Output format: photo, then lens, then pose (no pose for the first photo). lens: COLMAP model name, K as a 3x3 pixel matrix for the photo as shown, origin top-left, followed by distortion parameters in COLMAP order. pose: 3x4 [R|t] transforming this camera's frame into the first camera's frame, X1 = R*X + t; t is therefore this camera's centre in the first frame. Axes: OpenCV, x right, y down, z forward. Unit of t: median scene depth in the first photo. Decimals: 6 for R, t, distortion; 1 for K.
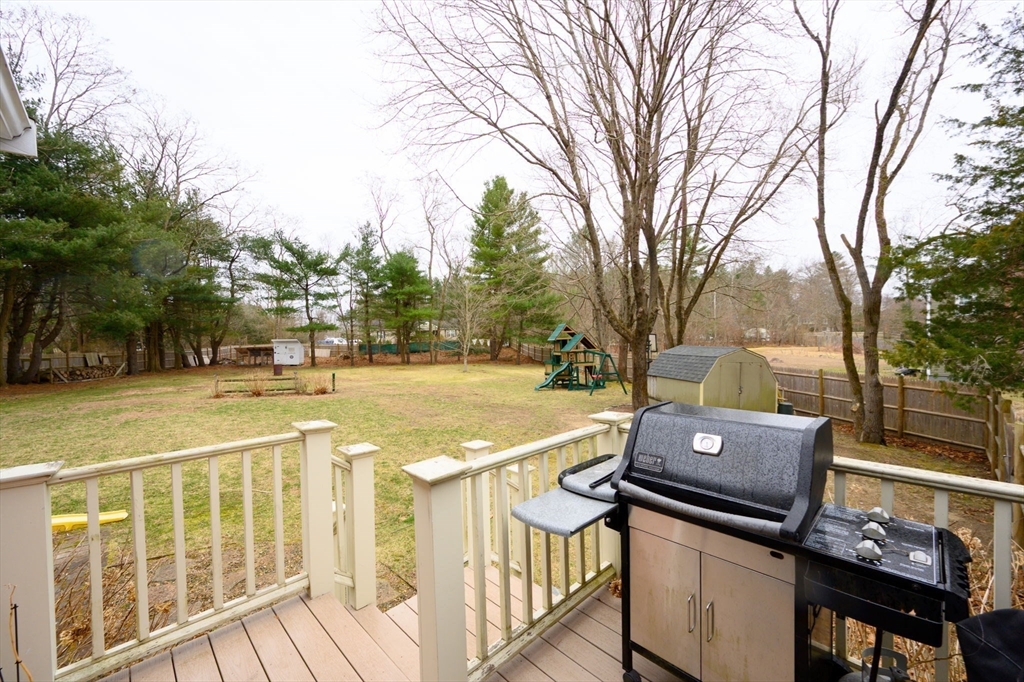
lens RADIAL K [[409.1, 0, 509.9], [0, 409.1, 341.8], [0, 0, 1]] dist [-0.002800, 0.000879]
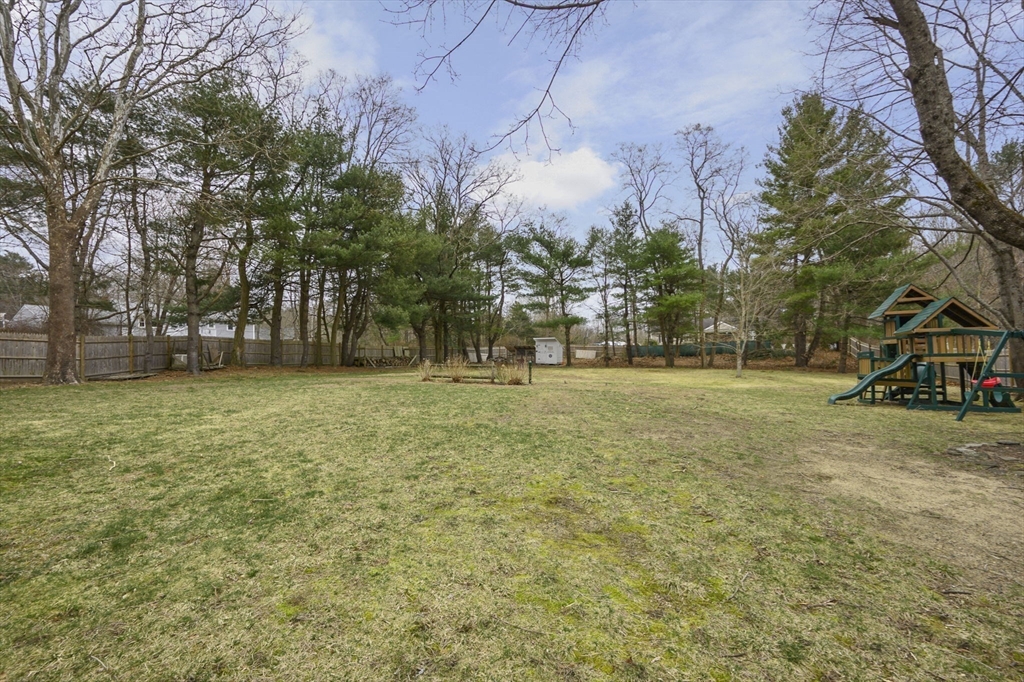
lens RADIAL K [[438.2, 0, 513.9], [0, 438.2, 341.9], [0, 0, 1]] dist [0.000377, 0.000012]
pose [[0.771594, -0.006826, -0.636078, 0.060693], [-0.010999, 0.999650, -0.024069, 0.029793], [0.636020, 0.025568, 0.771249, 0.144425]]
